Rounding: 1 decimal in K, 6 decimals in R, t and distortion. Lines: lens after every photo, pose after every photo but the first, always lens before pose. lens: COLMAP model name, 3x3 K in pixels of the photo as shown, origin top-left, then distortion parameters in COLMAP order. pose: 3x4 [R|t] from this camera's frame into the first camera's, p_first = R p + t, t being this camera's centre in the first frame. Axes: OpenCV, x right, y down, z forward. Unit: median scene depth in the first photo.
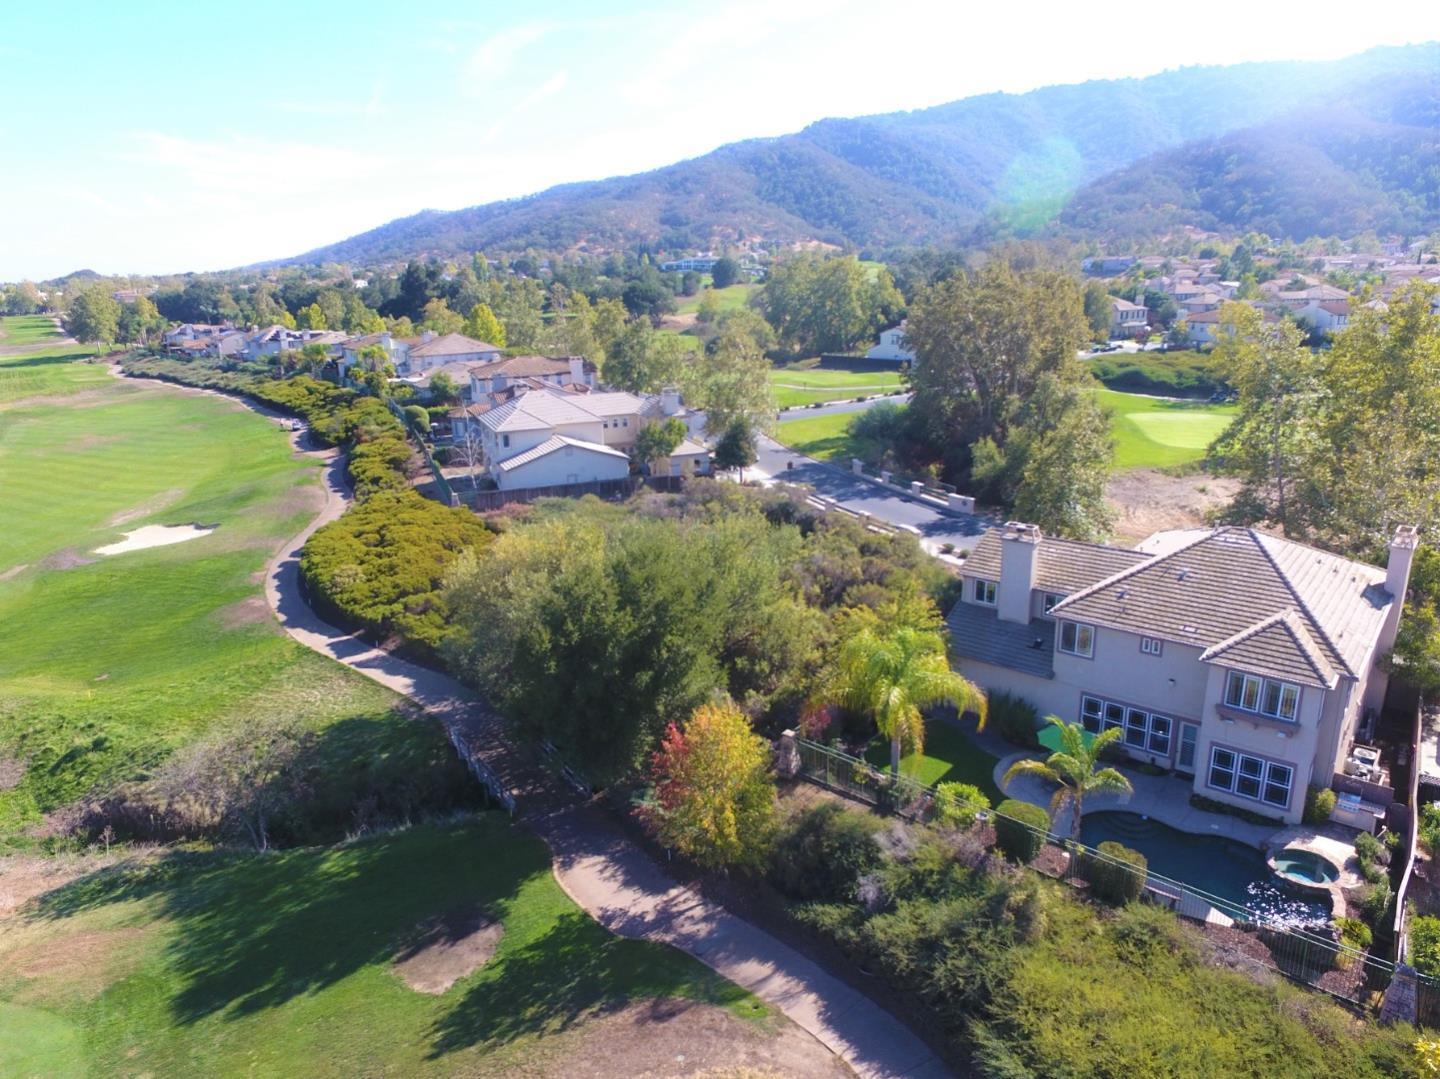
lens RADIAL K [[899.0, 0, 743.1], [0, 899.0, 541.7], [0, 0, 1]] dist [-0.013243, 0.017573]
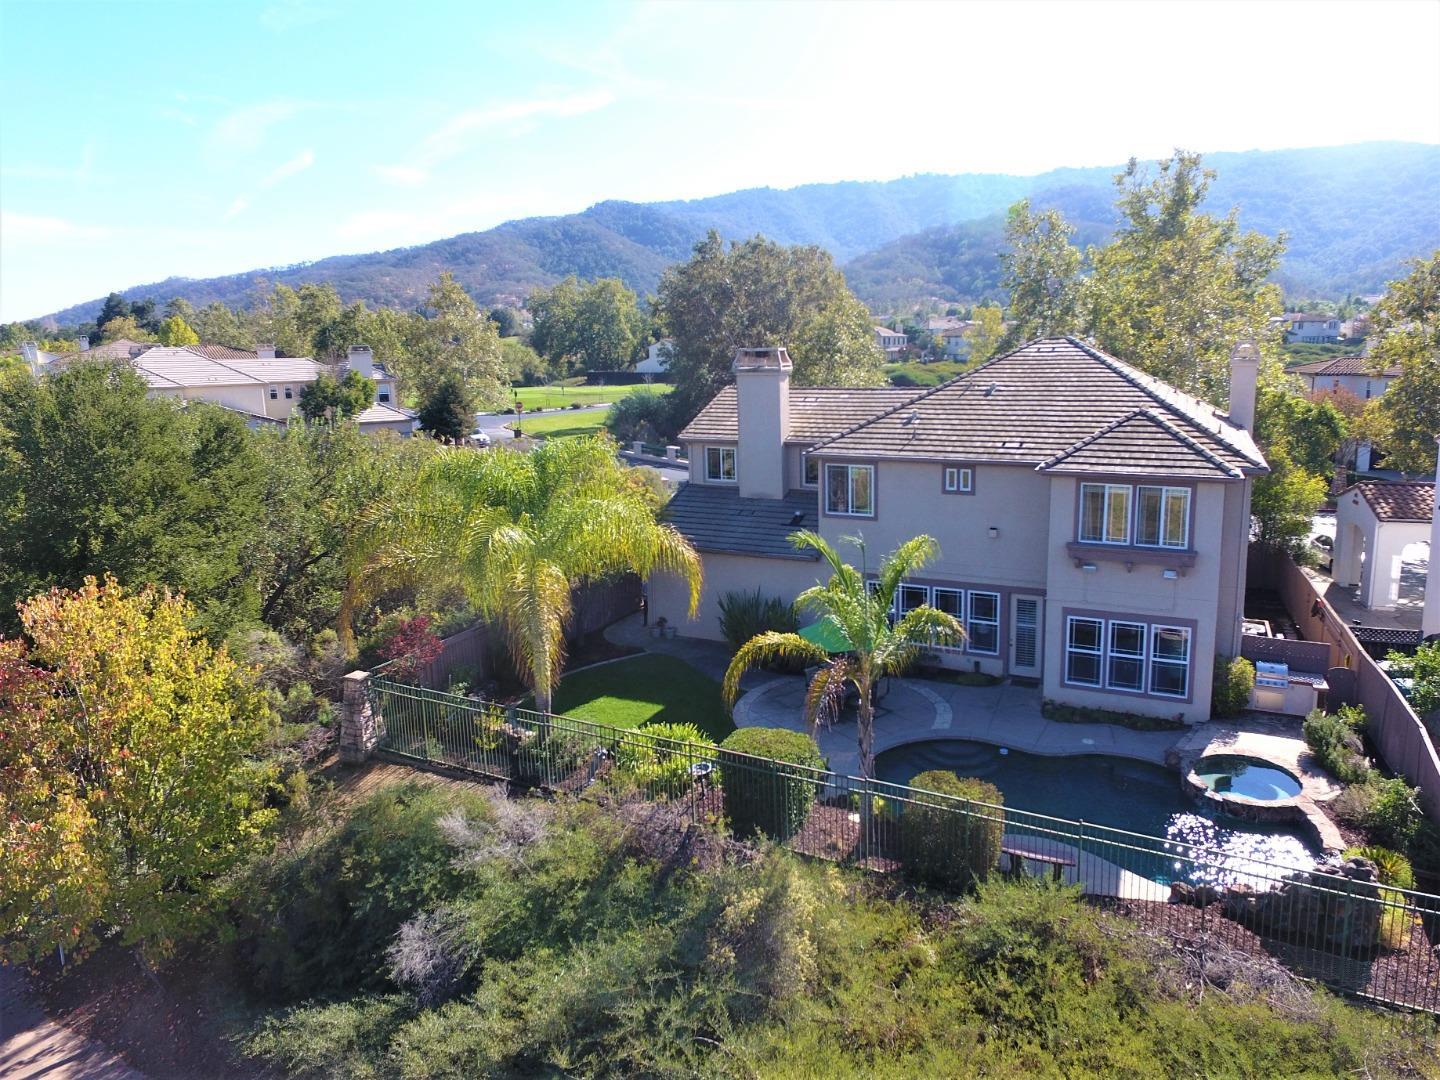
lens RADIAL K [[875.0, 0, 781.1], [0, 875.0, 508.4], [0, 0, 1]] dist [-0.008584, 0.012413]
pose [[0.963710, -0.040097, 0.263924, 0.185185], [0.069520, 0.992238, -0.103103, 0.212691], [-0.257742, 0.117709, 0.959017, 0.484251]]
